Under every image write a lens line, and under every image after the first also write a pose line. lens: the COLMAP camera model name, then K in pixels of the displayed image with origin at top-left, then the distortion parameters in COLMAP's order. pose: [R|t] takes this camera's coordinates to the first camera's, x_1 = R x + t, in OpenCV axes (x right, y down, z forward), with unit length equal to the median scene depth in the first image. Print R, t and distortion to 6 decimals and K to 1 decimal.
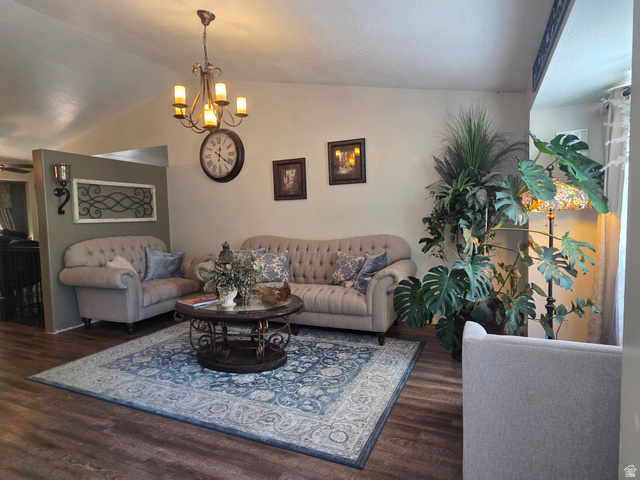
lens RADIAL K [[368.2, 0, 321.6], [0, 368.2, 240.8], [0, 0, 1]] dist [0.003152, 0.000217]
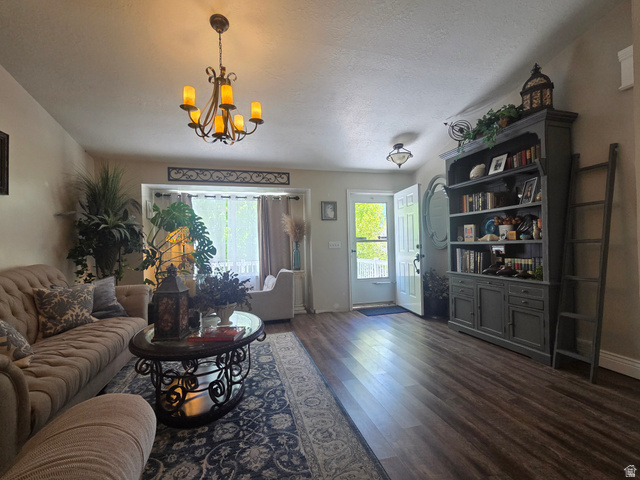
lens RADIAL K [[277.9, 0, 320.8], [0, 277.9, 241.4], [0, 0, 1]] dist [-0.001748, -0.000304]
pose [[-0.627411, 0.052815, 0.776895, -0.983391], [0.093016, 0.995637, 0.007432, -0.020814], [-0.773113, 0.076927, -0.629587, 1.252785]]
